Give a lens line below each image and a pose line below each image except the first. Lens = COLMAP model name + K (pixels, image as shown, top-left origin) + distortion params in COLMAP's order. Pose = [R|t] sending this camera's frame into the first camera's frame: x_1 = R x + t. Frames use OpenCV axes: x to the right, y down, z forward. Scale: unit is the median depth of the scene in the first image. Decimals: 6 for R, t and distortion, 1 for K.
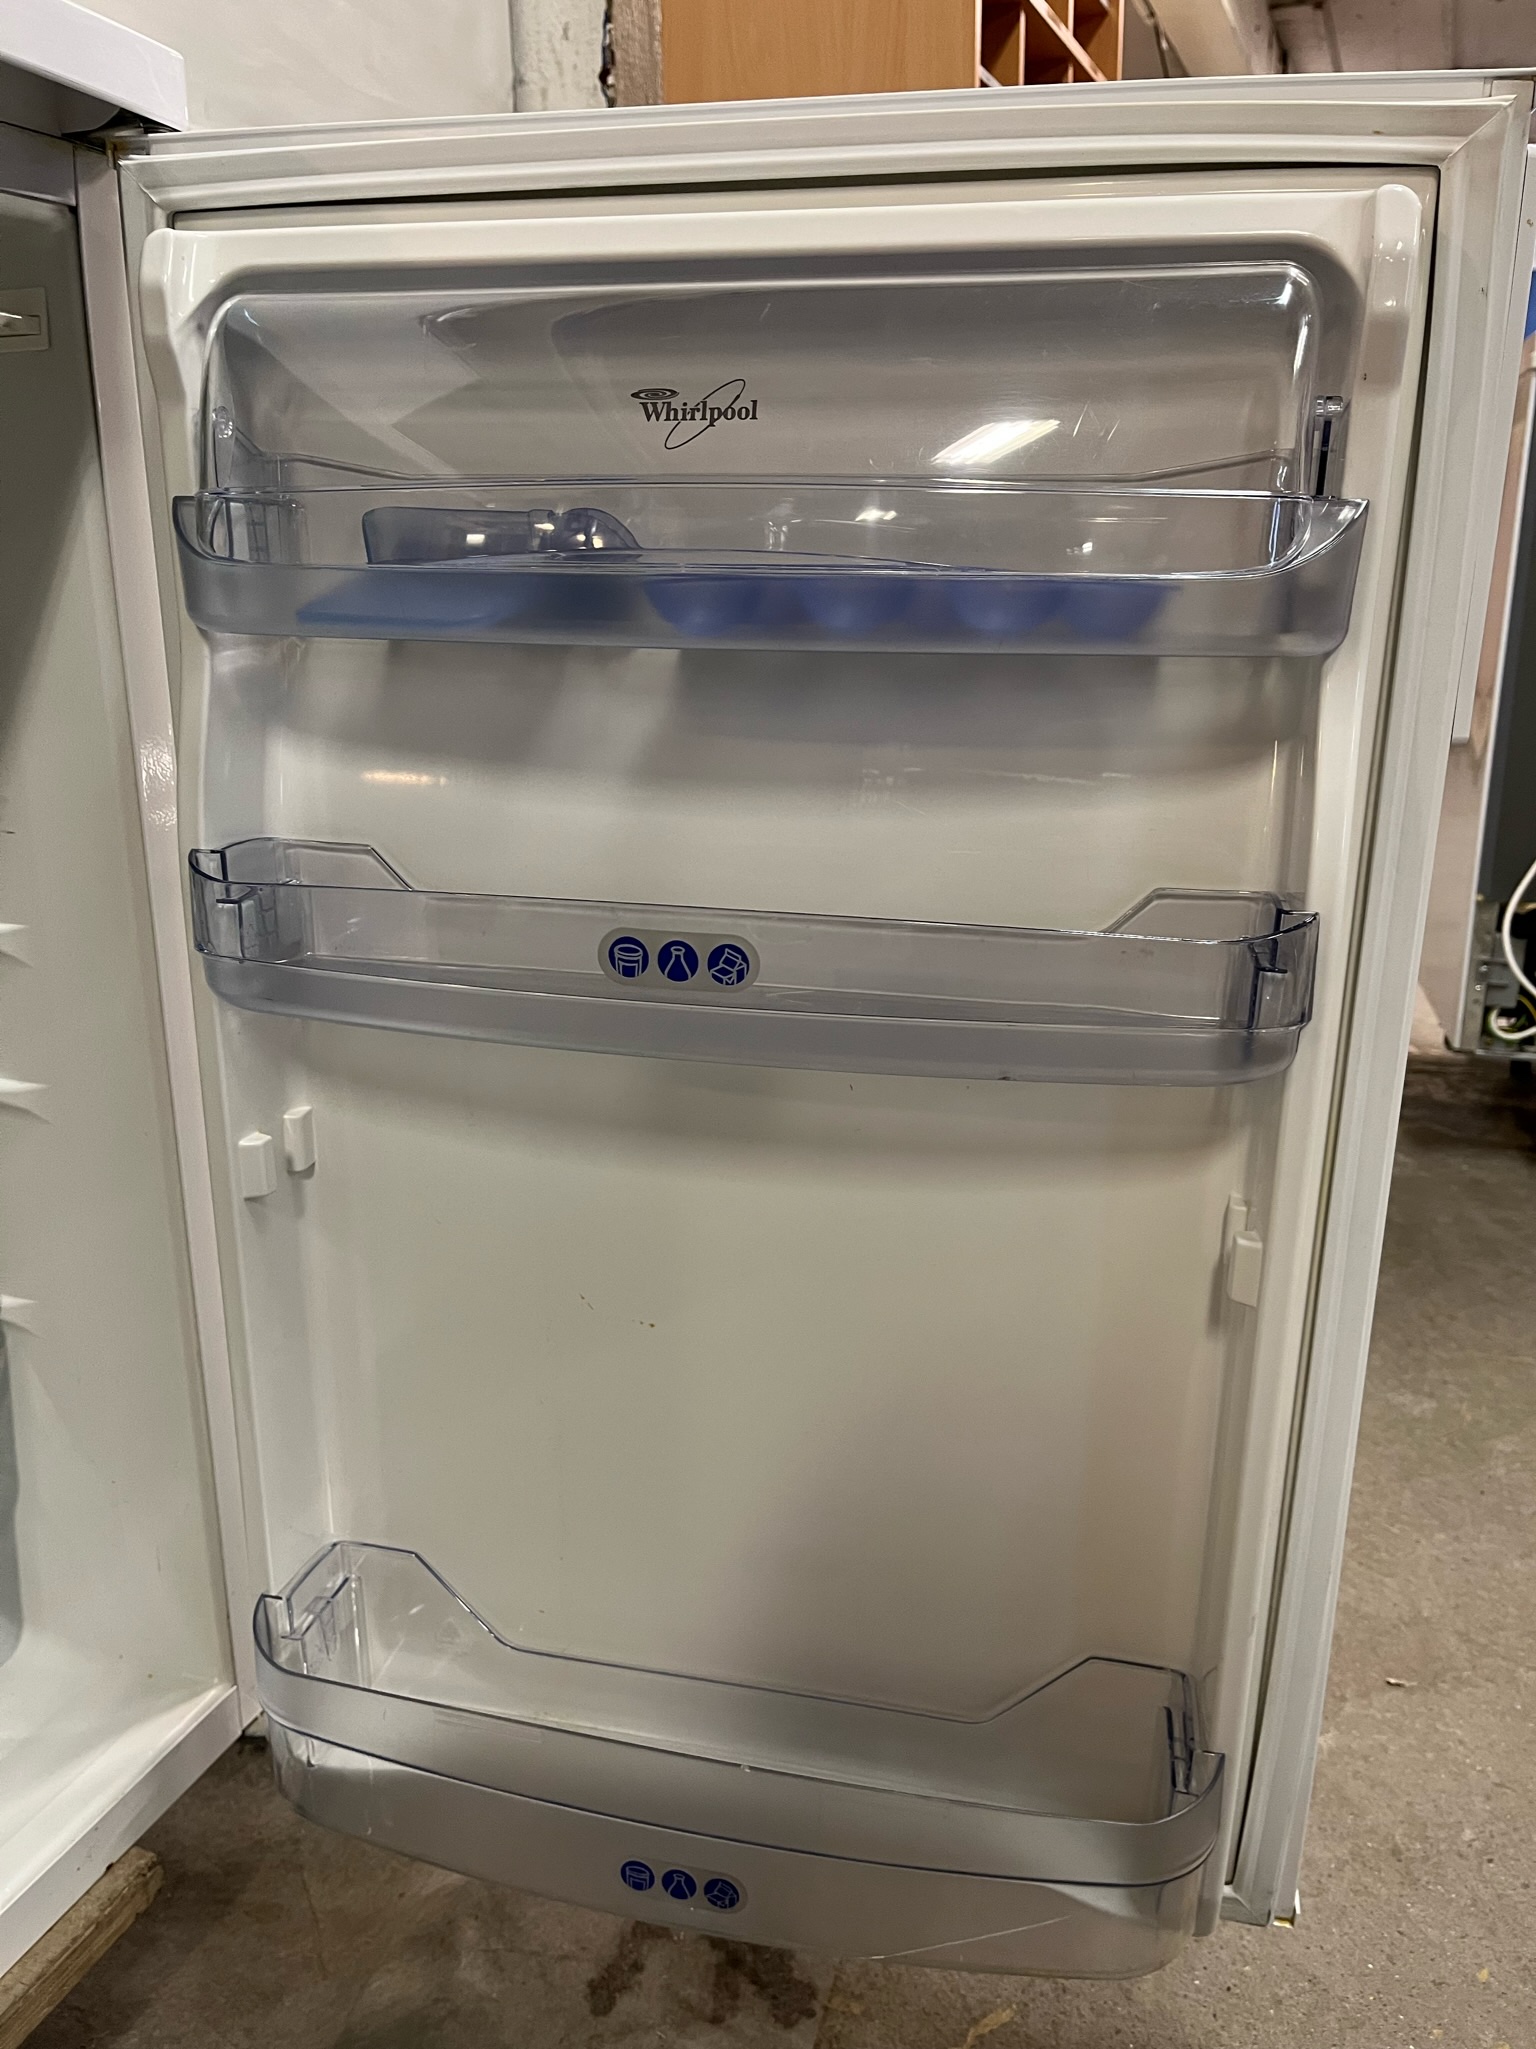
lens RADIAL K [[1571.5, 0, 761.0], [0, 1571.5, 1019.5], [0, 0, 1]] dist [0.088696, -0.141134]
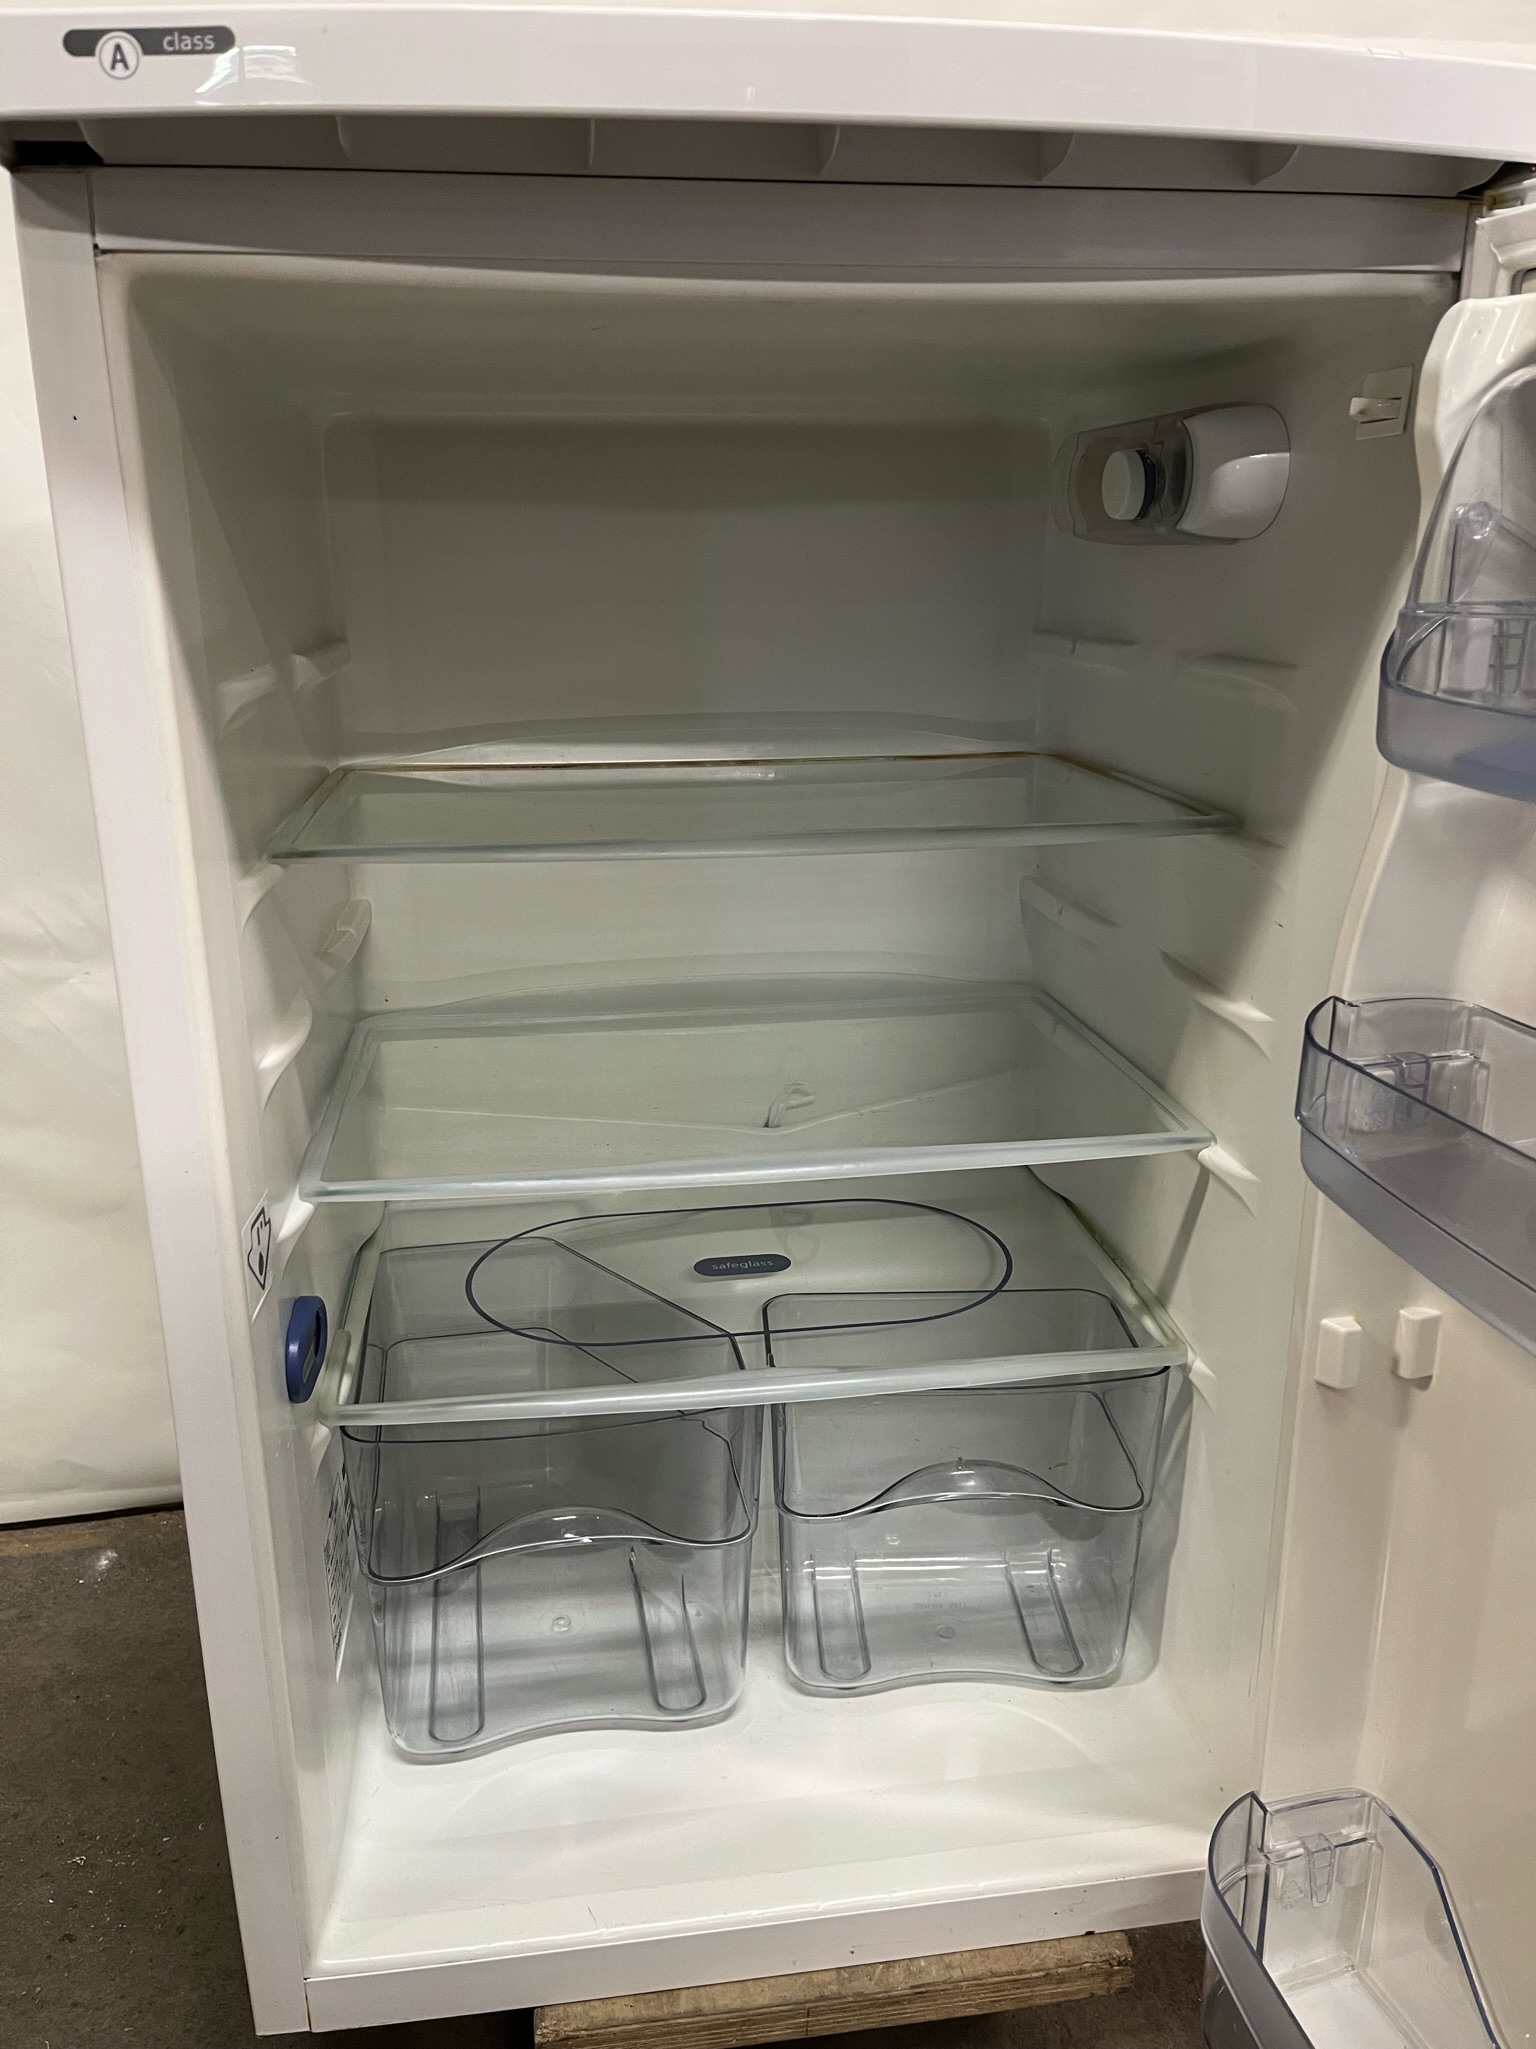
lens RADIAL K [[1571.5, 0, 761.0], [0, 1571.5, 1019.5], [0, 0, 1]] dist [0.088696, -0.141134]
pose [[0.494044, 0.248722, -0.833101, 0.204536], [-0.245924, 0.959054, 0.140488, -0.125559], [0.833931, 0.135472, 0.534982, 0.228976]]
